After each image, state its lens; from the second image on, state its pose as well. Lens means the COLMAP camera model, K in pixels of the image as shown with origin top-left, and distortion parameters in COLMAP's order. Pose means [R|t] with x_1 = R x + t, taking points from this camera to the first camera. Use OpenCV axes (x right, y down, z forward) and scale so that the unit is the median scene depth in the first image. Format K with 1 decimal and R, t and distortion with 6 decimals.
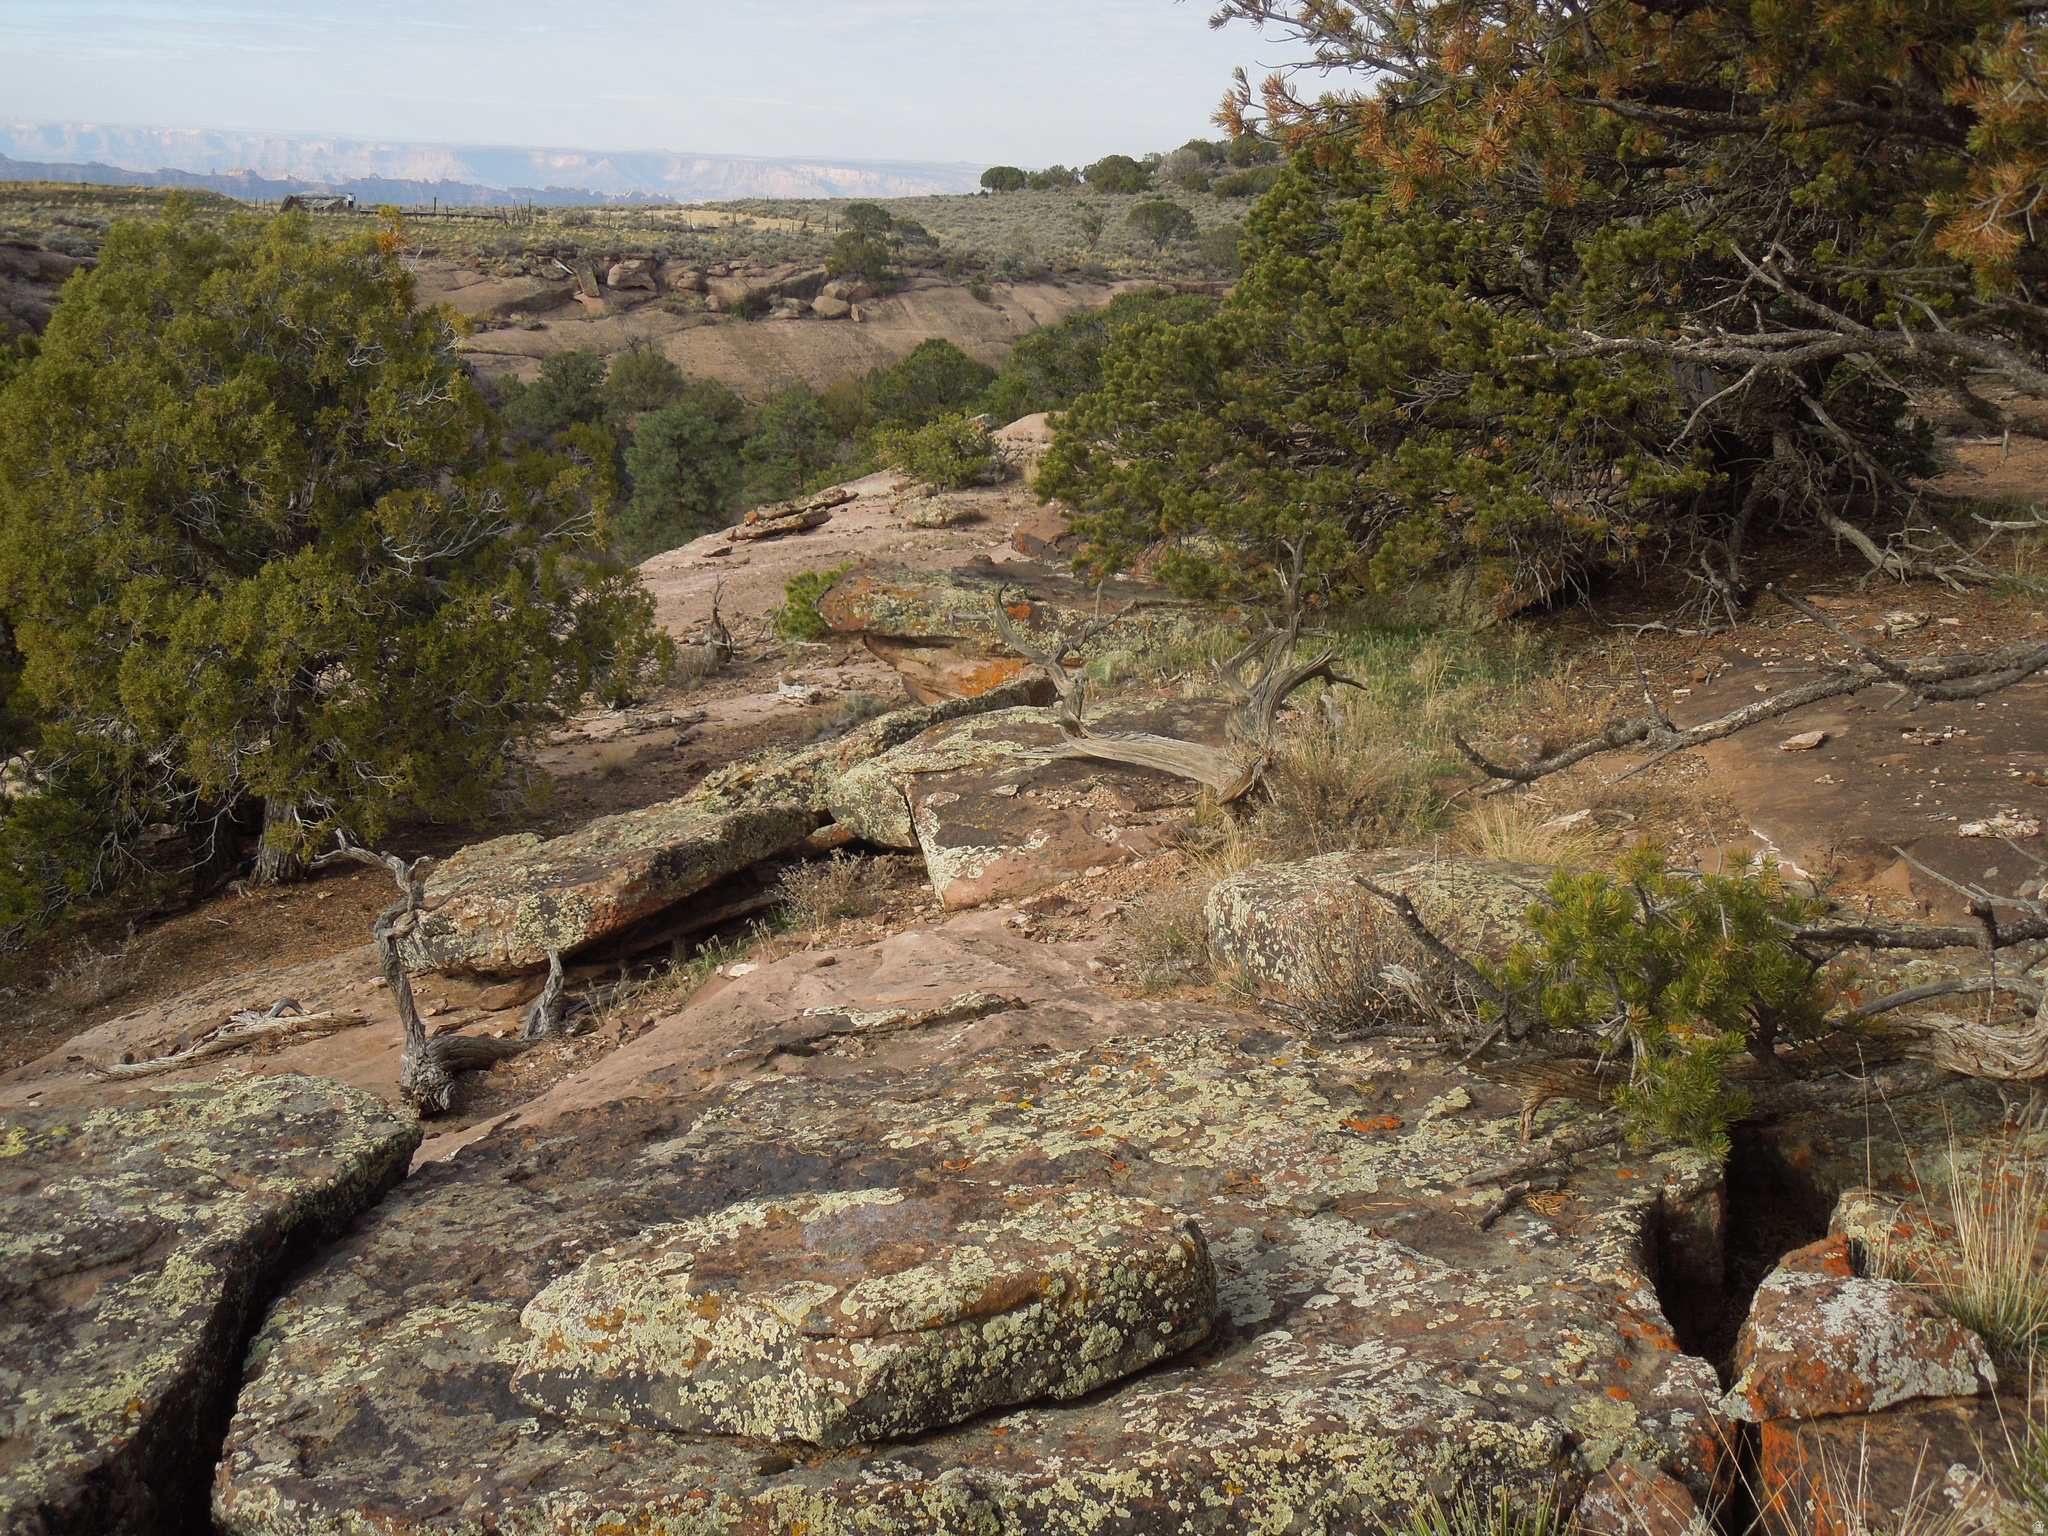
lens RADIAL K [[2351.7, 0, 1037.7], [0, 2351.7, 762.0], [0, 0, 1]] dist [-0.042706, 0.009361]
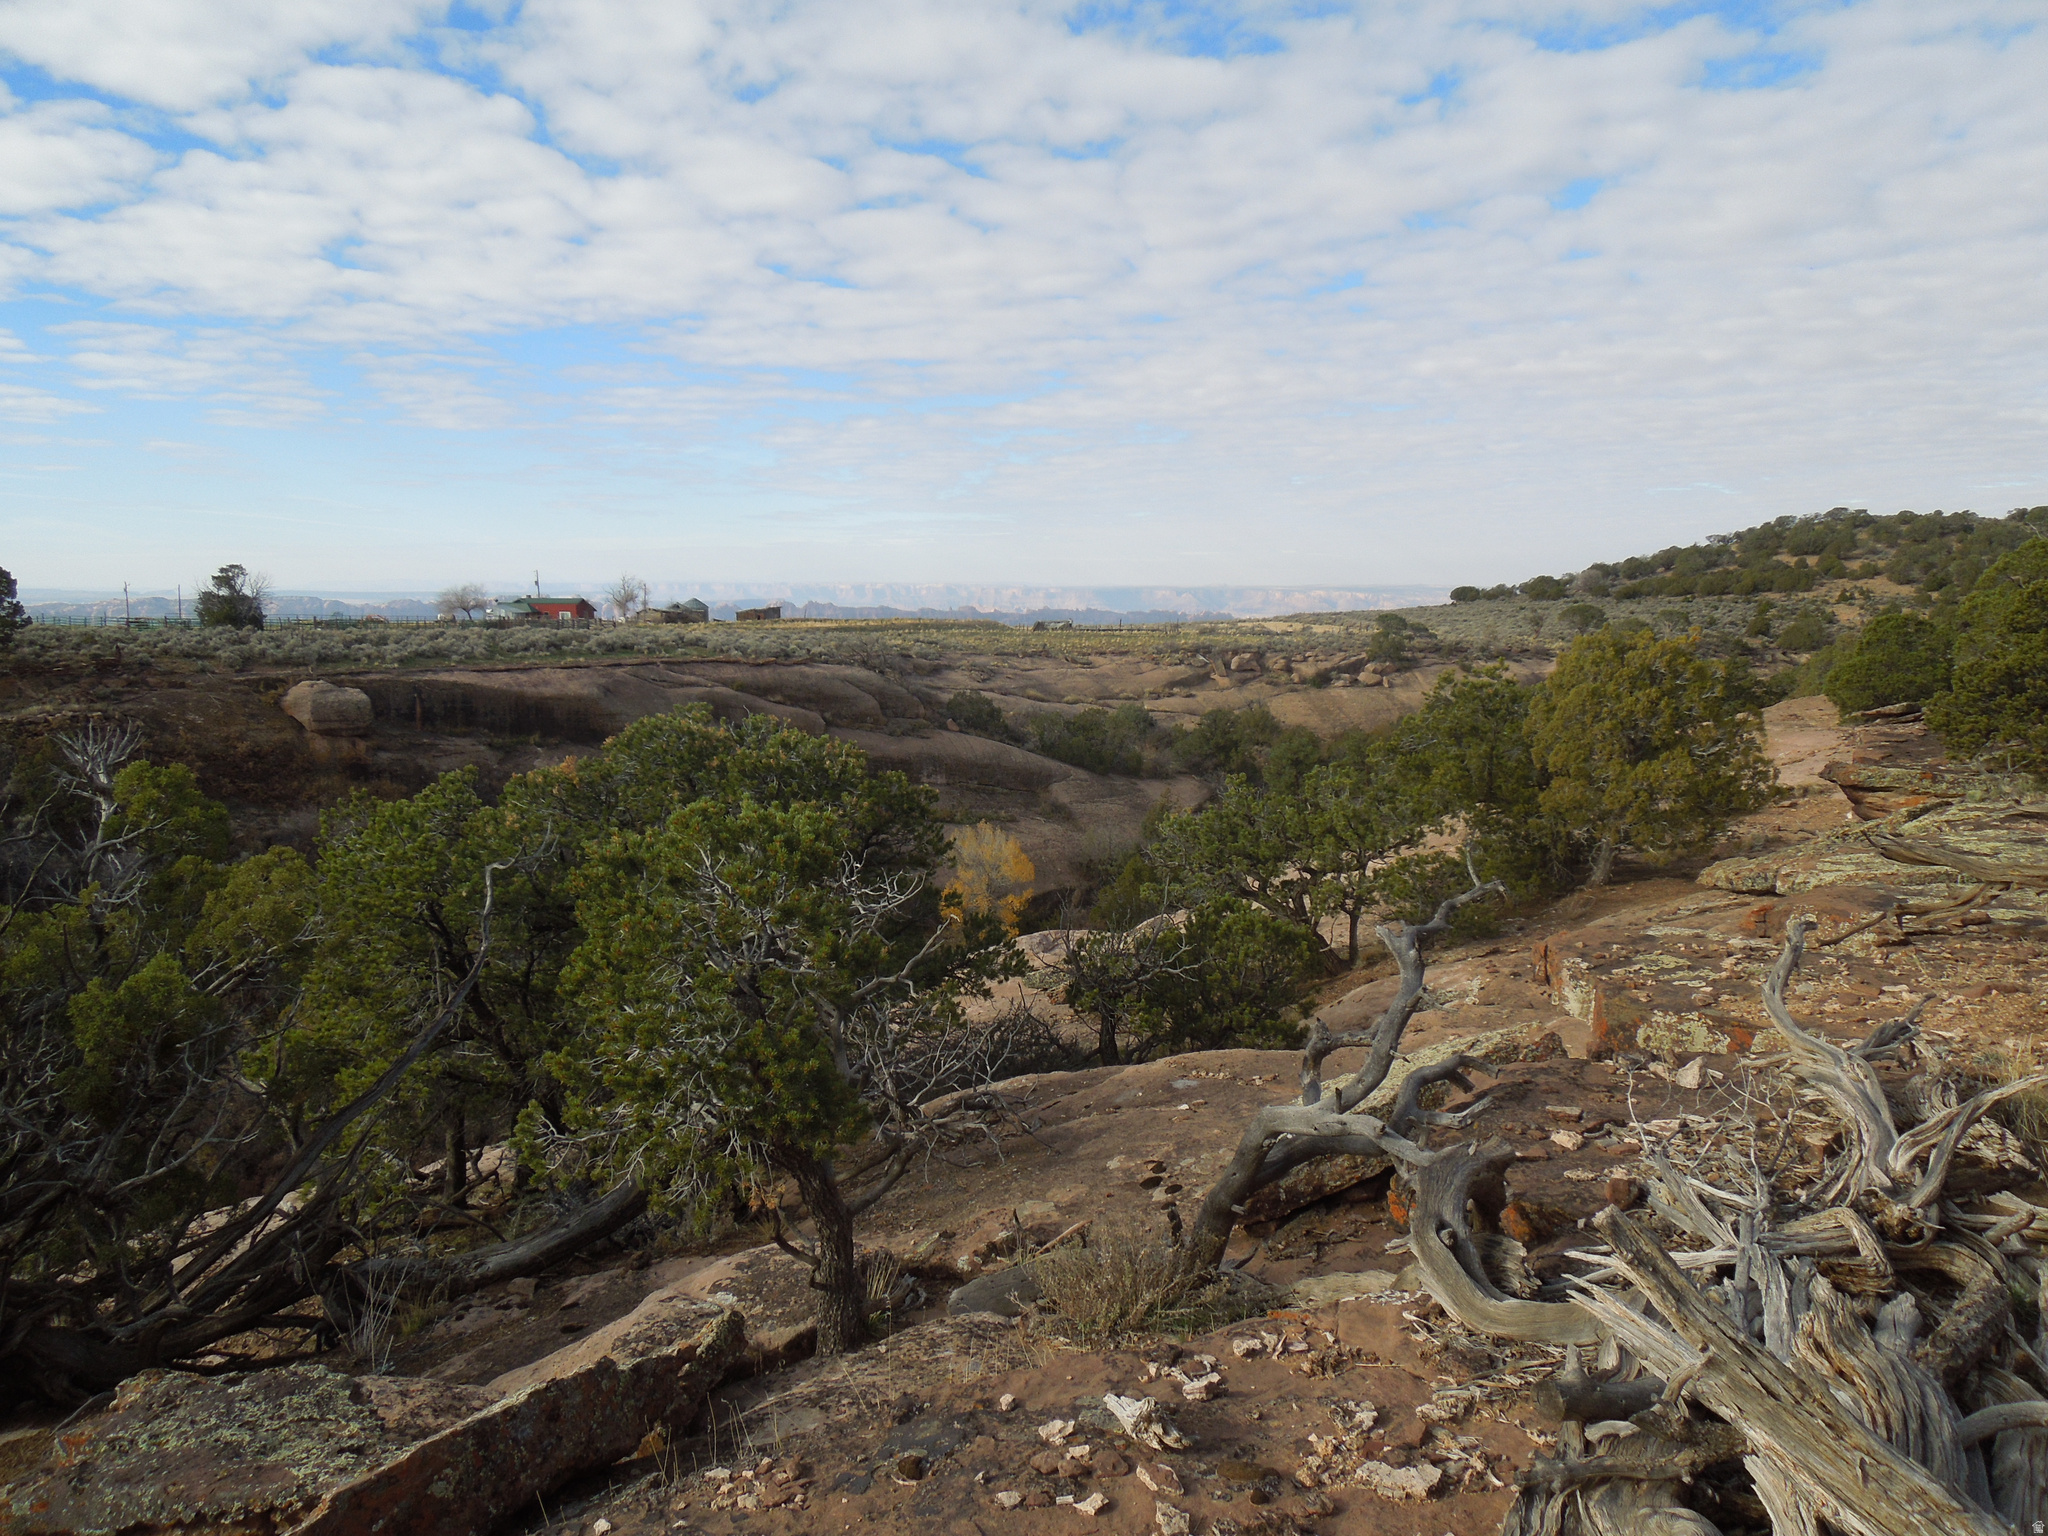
lens RADIAL K [[1536.2, 0, 1038.9], [0, 1536.2, 758.2], [0, 0, 1]] dist [-0.027131, 0.013882]
pose [[0.962100, -0.015869, -0.272233, -0.022324], [-0.022917, 0.990069, -0.138704, 0.007695], [0.271731, 0.139686, 0.952182, -0.037381]]
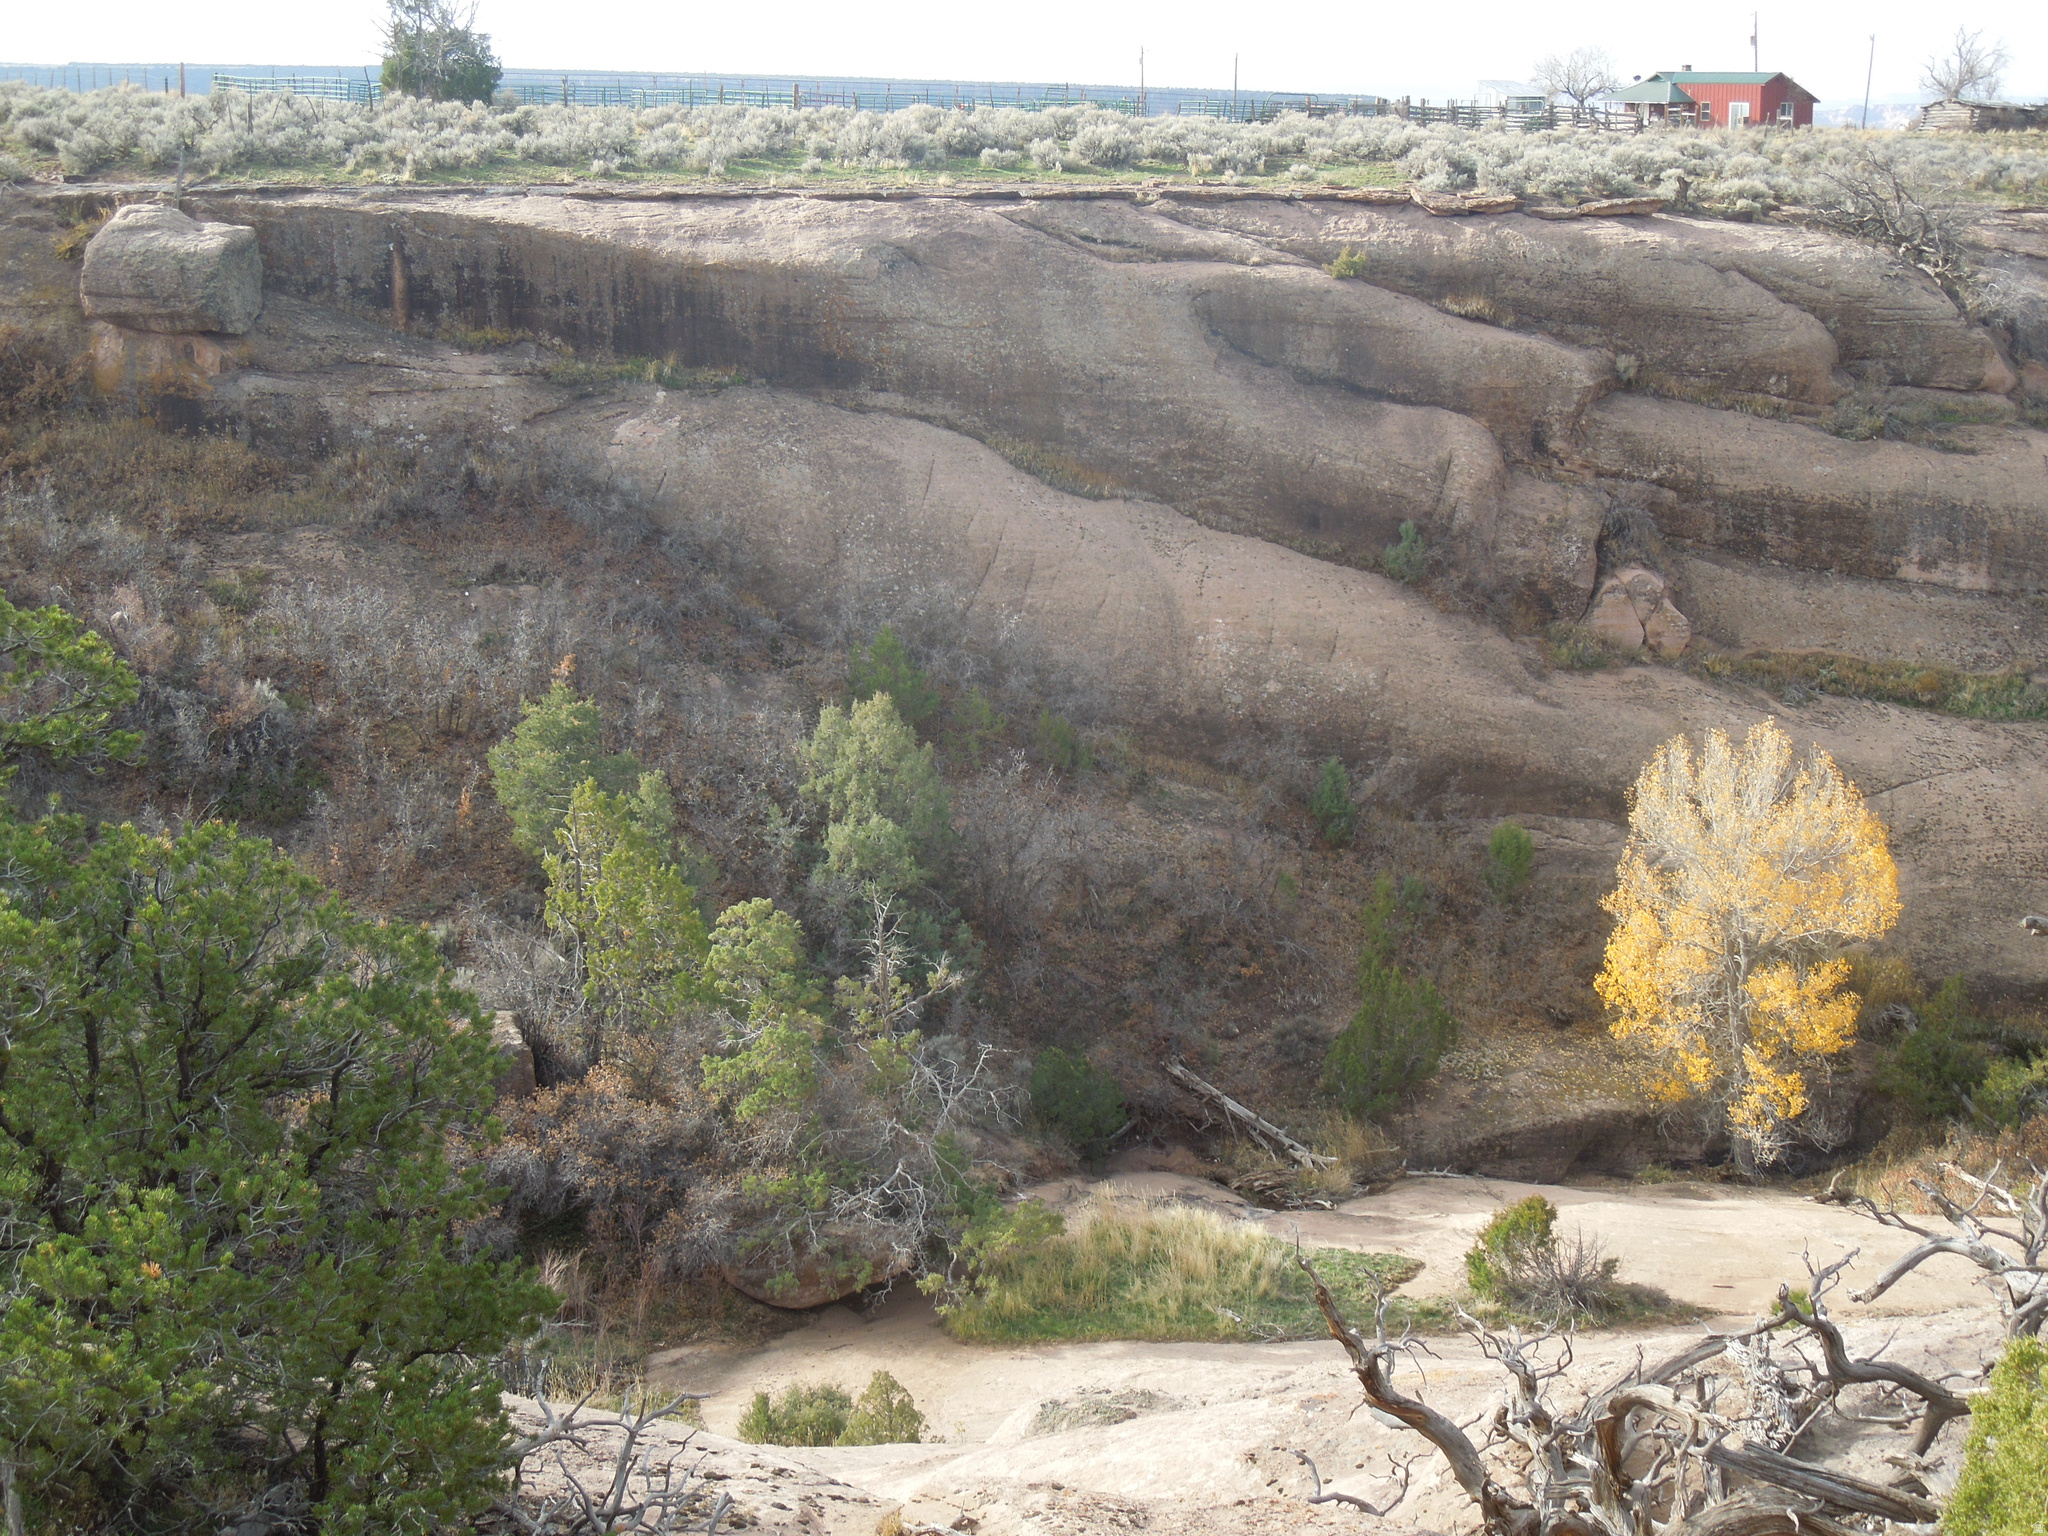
lens RADIAL K [[2947.8, 0, 1058.8], [0, 2947.8, 765.8], [0, 0, 1]] dist [-0.078889, 0.107551]
pose [[0.524419, 0.147380, -0.838608, 0.053615], [-0.185329, 0.981050, 0.056518, -0.048761], [0.831046, 0.125779, 0.541795, 0.255561]]
